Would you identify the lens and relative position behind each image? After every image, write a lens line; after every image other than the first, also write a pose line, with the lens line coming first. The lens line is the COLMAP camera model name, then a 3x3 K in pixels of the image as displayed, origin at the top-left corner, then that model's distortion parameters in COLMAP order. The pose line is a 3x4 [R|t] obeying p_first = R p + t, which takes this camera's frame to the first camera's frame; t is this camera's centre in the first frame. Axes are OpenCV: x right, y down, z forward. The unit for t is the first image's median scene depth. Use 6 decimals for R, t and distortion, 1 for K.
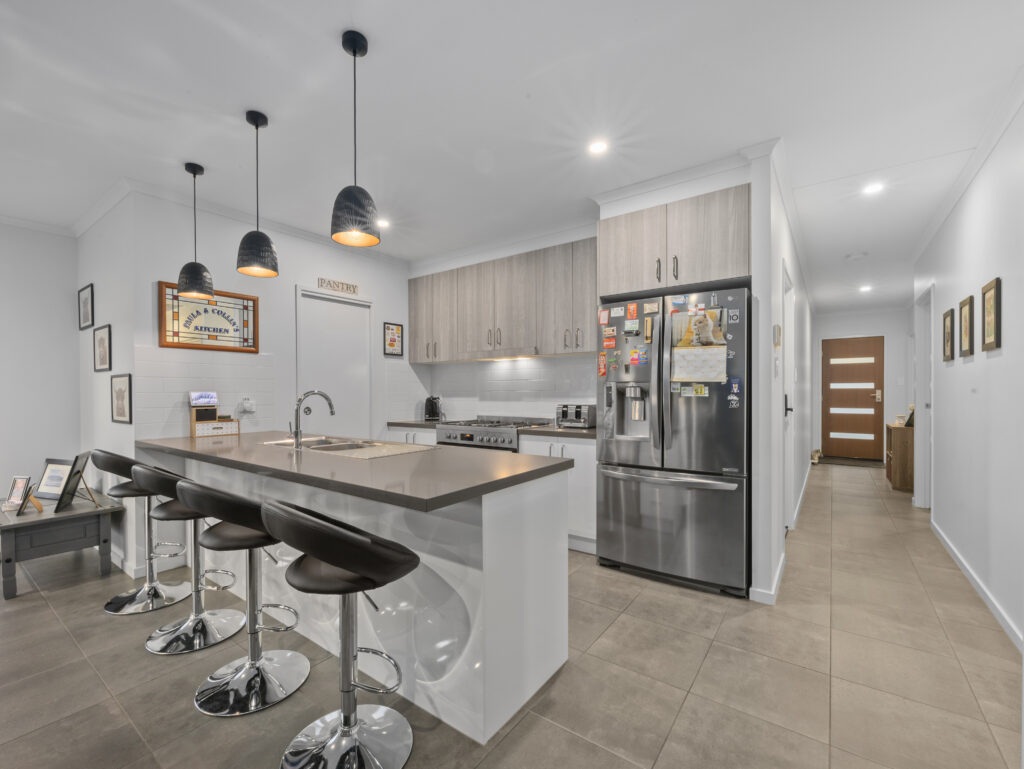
lens RADIAL K [[439.4, 0, 508.8], [0, 439.4, 394.7], [0, 0, 1]] dist [-0.000320, 0.000037]
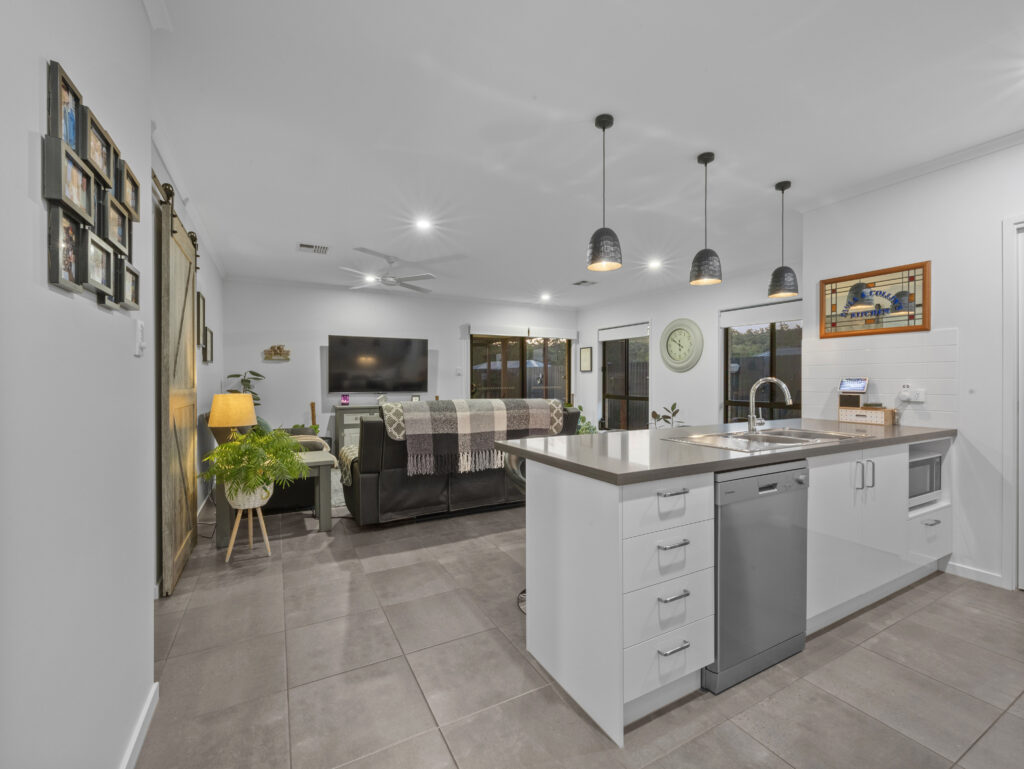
lens RADIAL K [[438.5, 0, 510.8], [0, 438.5, 384.9], [0, 0, 1]] dist [-0.001469, -0.000077]
pose [[-0.430638, 0.015891, -0.902385, 0.495521], [-0.002500, 0.999820, 0.018800, -0.007156], [0.902522, 0.010351, -0.430520, 0.661237]]
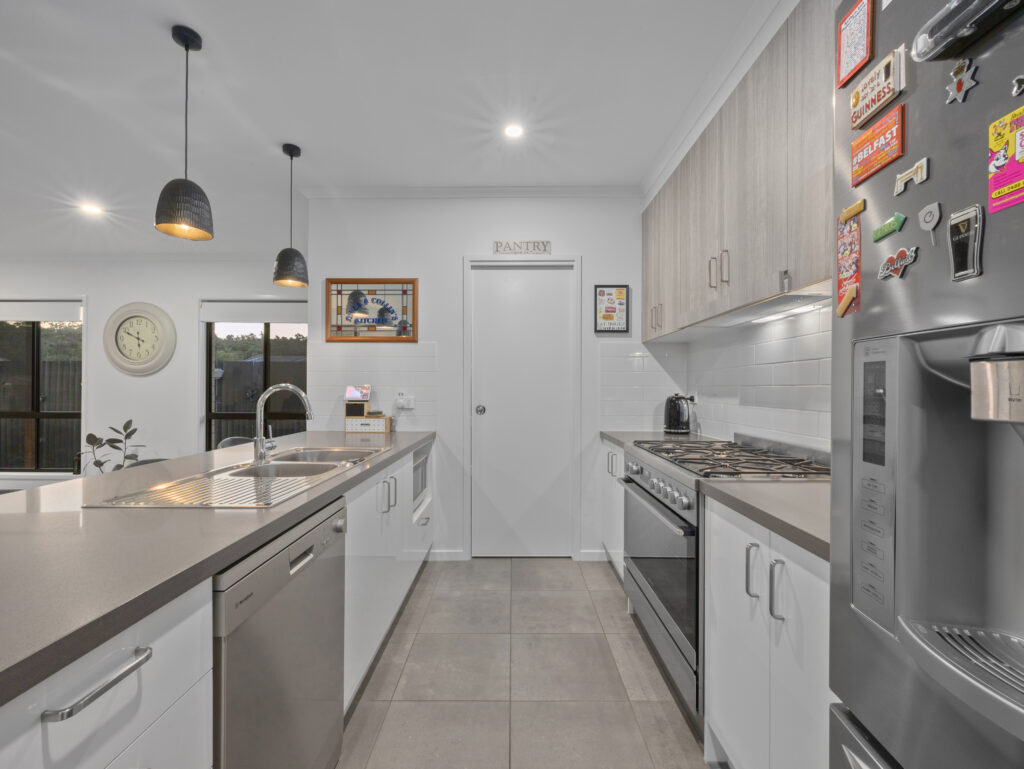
lens RADIAL K [[438.5, 0, 510.8], [0, 438.5, 384.9], [0, 0, 1]] dist [-0.001469, -0.000077]
pose [[0.584805, -0.000105, -0.811174, 0.253963], [-0.009973, 0.999923, -0.007319, -0.004283], [0.811113, 0.012369, 0.584759, 0.647555]]
